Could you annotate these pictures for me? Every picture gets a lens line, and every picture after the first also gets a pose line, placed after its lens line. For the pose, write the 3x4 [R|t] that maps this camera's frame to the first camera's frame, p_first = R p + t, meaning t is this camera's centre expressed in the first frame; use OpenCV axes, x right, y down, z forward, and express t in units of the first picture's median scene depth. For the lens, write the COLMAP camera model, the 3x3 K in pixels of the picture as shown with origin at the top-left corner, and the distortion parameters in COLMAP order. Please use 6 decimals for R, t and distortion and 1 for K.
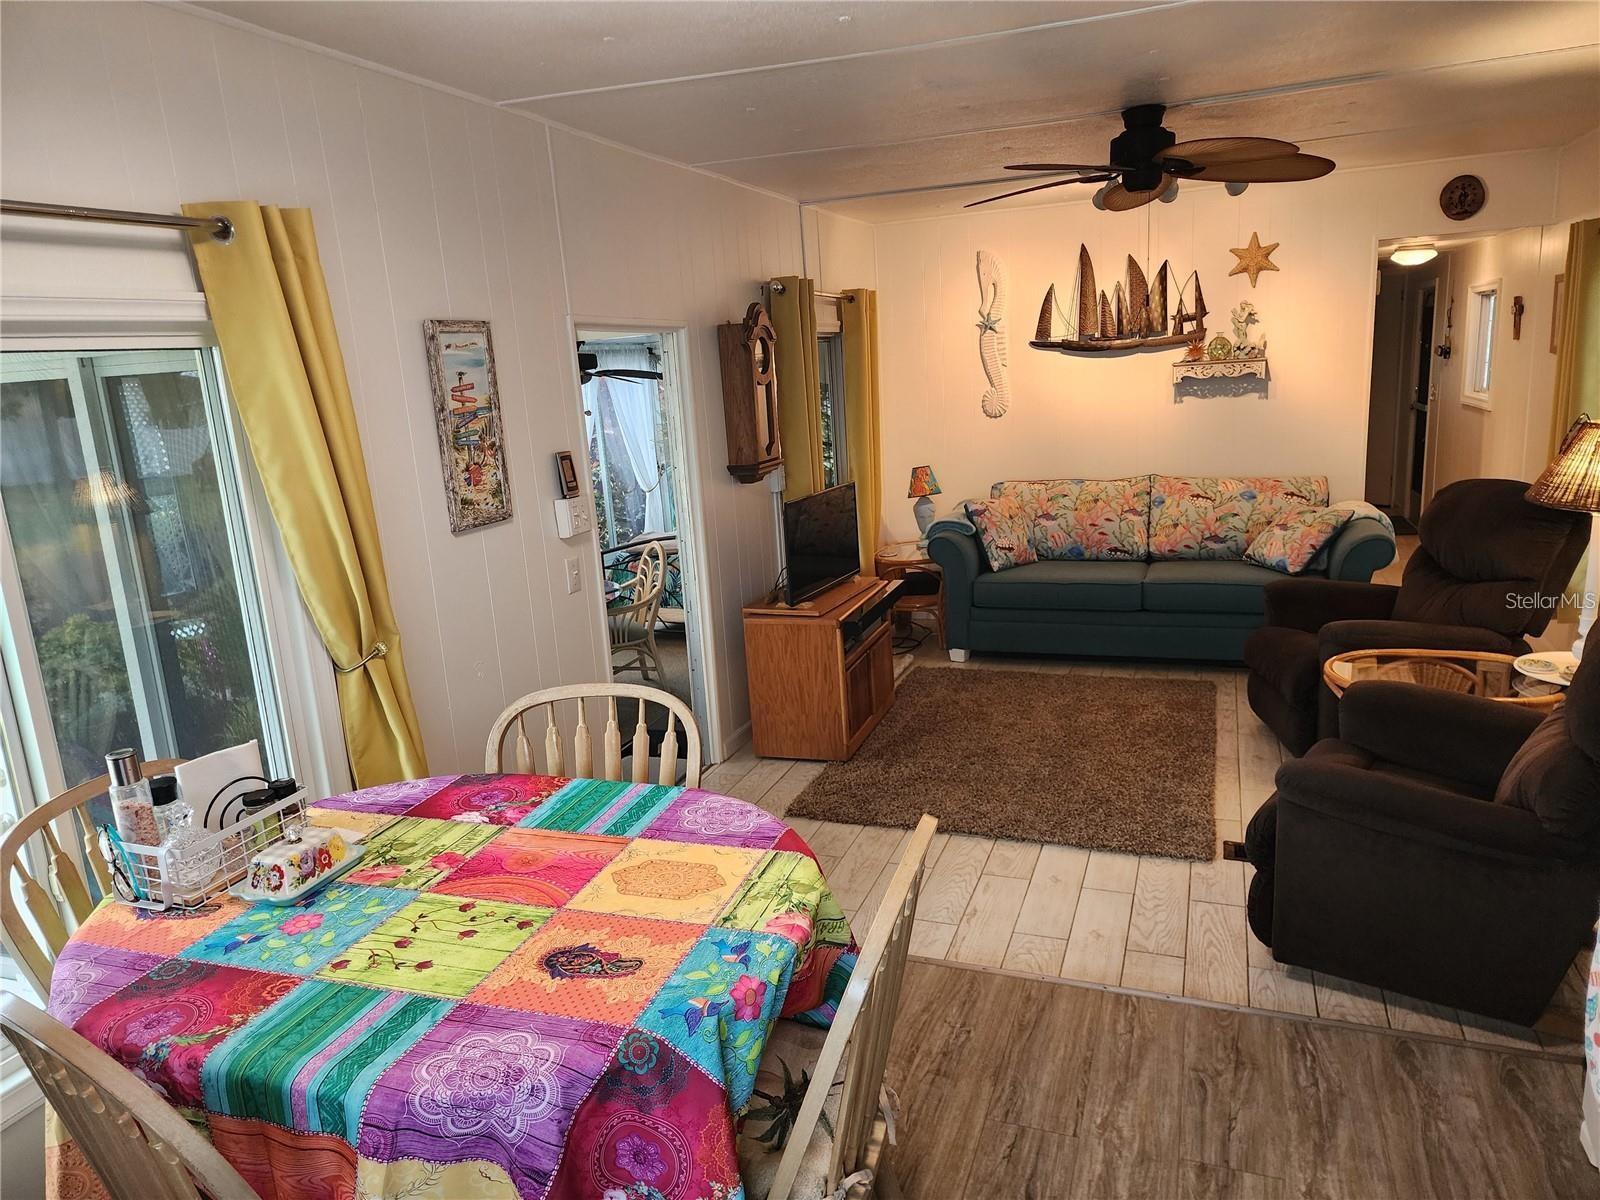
lens RADIAL K [[1064.1, 0, 799.5], [0, 1064.1, 592.3], [0, 0, 1]] dist [0.066543, -0.053759]
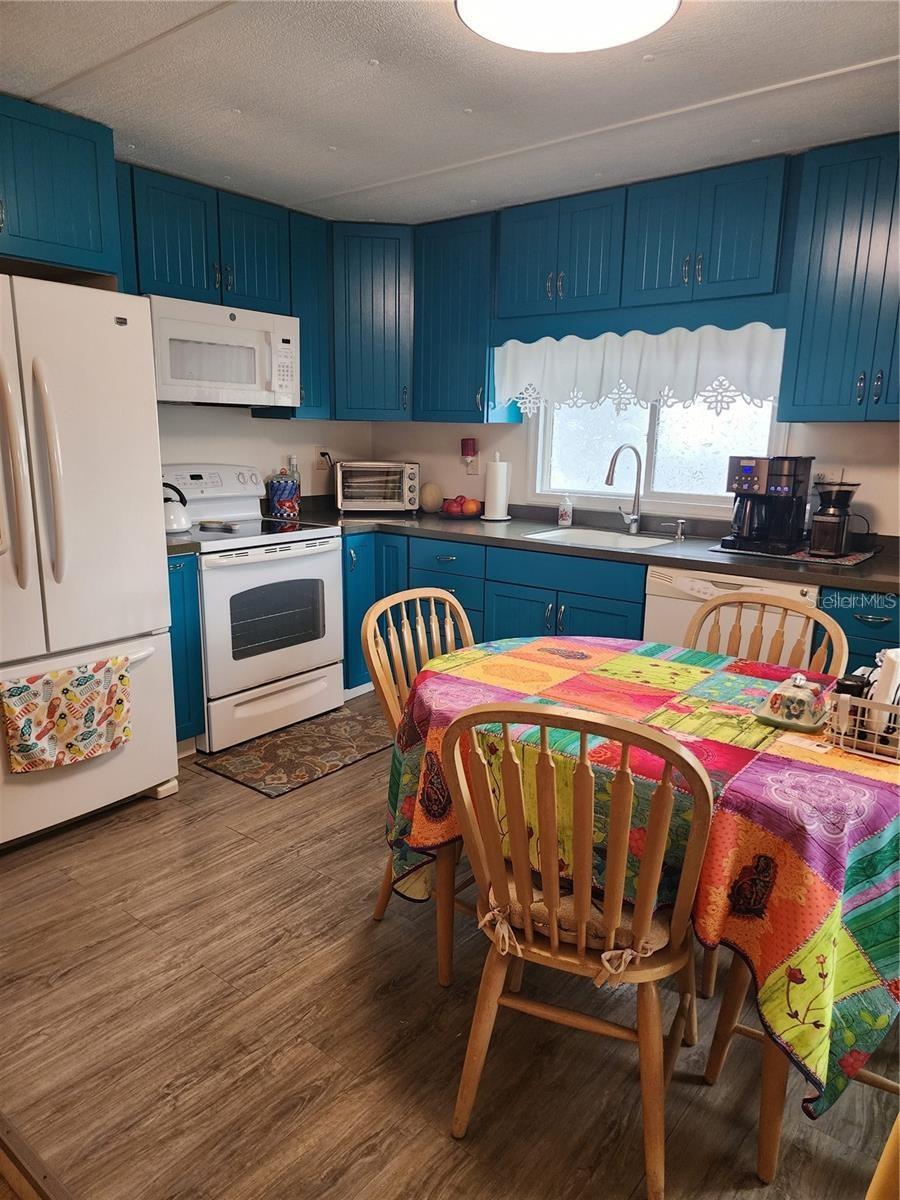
lens RADIAL K [[798.0, 0, 453.1], [0, 798.0, 598.4], [0, 0, 1]] dist [0.066543, -0.053759]
pose [[-0.952442, -0.017963, 0.304190, -0.395686], [0.106725, 0.915367, 0.388217, -0.294508], [-0.285419, 0.402219, -0.869917, 2.038361]]
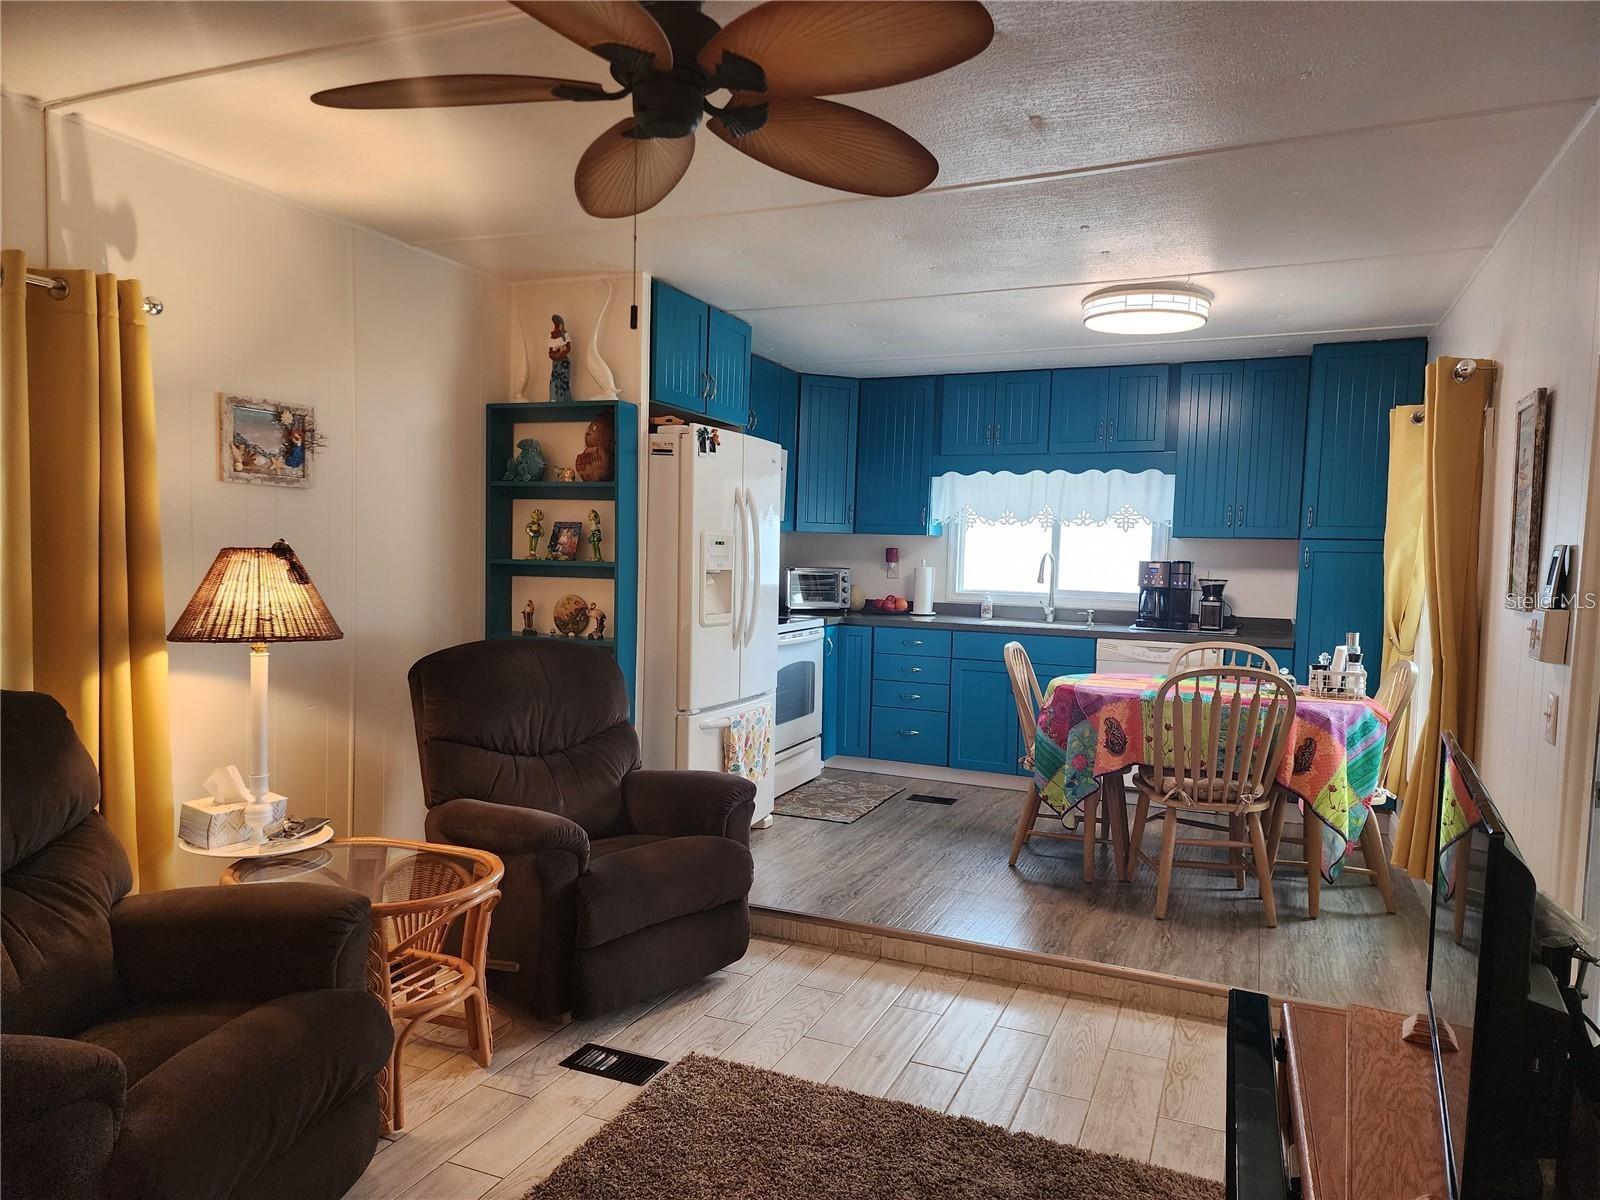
lens RADIAL K [[1064.1, 0, 791.1], [0, 1064.1, 617.2], [0, 0, 1]] dist [0.066543, -0.053759]
pose [[-0.998421, 0.031269, 0.046663, 0.533381], [0.042961, 0.960272, 0.275738, -0.630957], [-0.036187, 0.277308, -0.960099, 3.509839]]
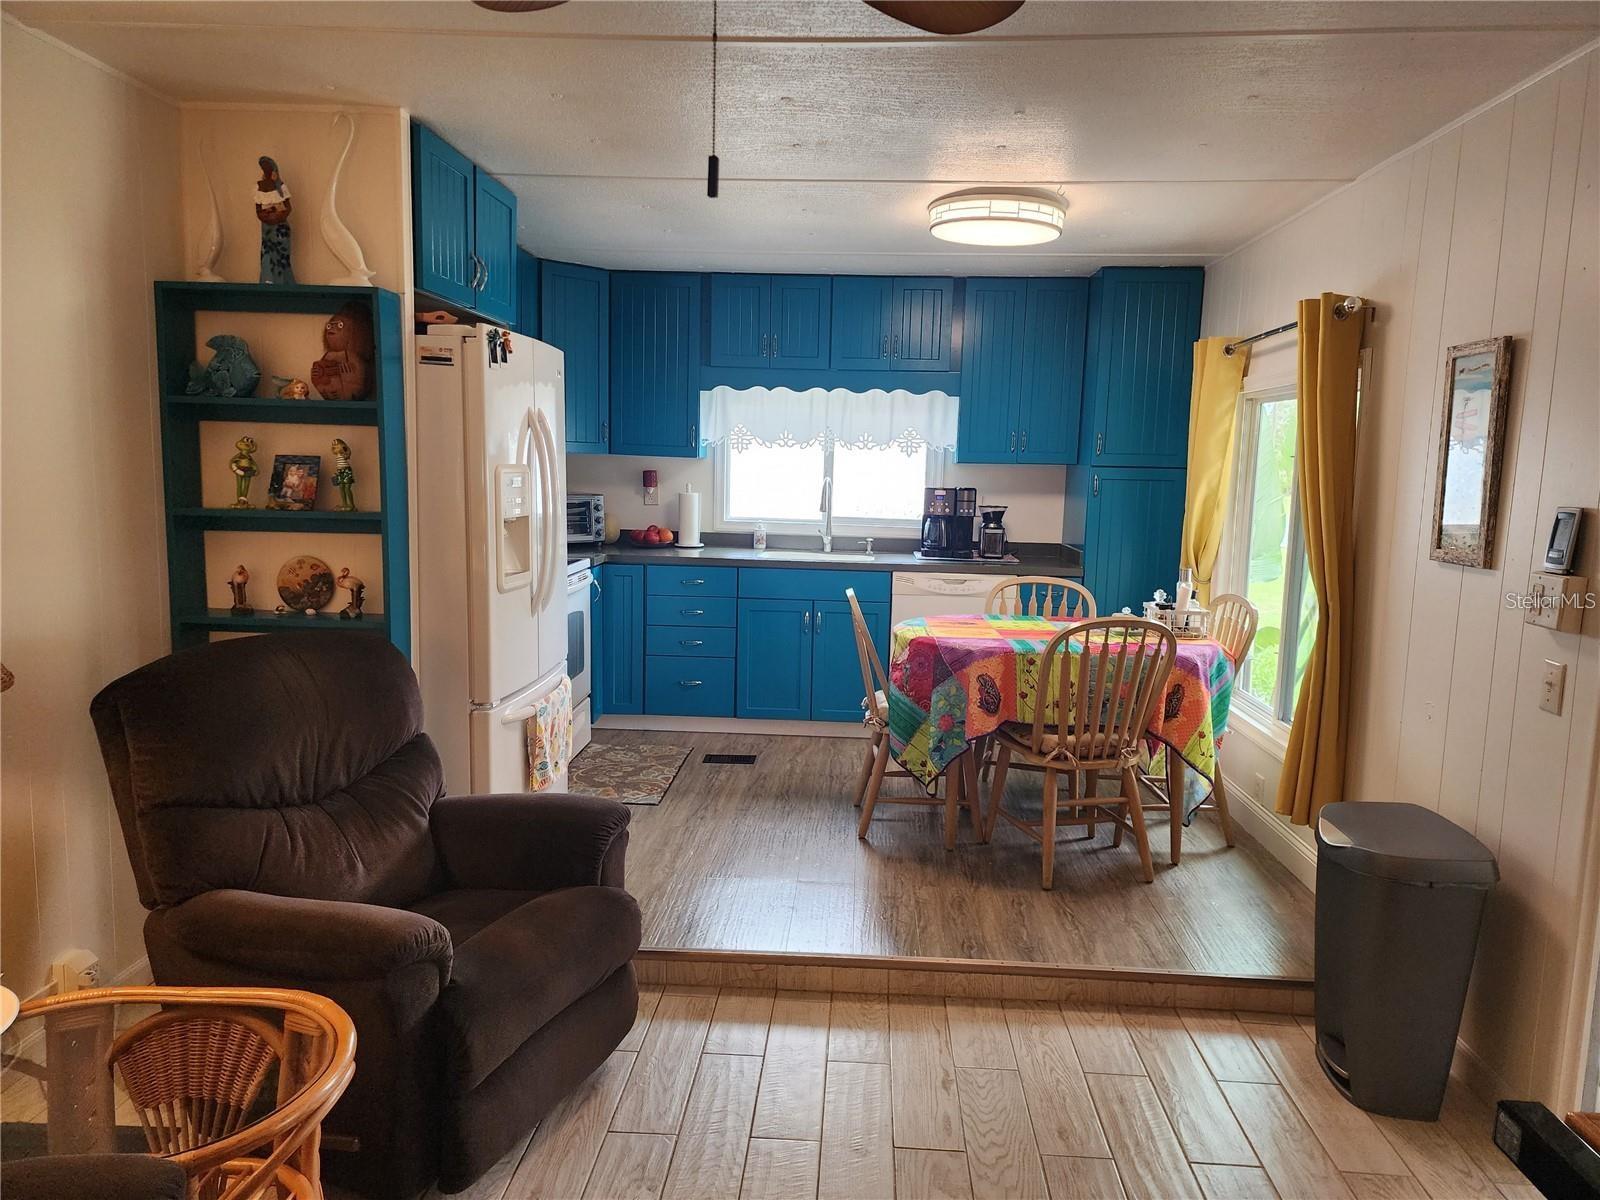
lens RADIAL K [[1064.1, 0, 810.1], [0, 1064.1, 590.0], [0, 0, 1]] dist [0.066543, -0.053759]
pose [[-0.948775, 0.074228, -0.307109, 0.932840], [-0.037742, 0.938425, 0.343416, -0.618632], [0.313689, 0.337415, -0.887553, 3.000501]]
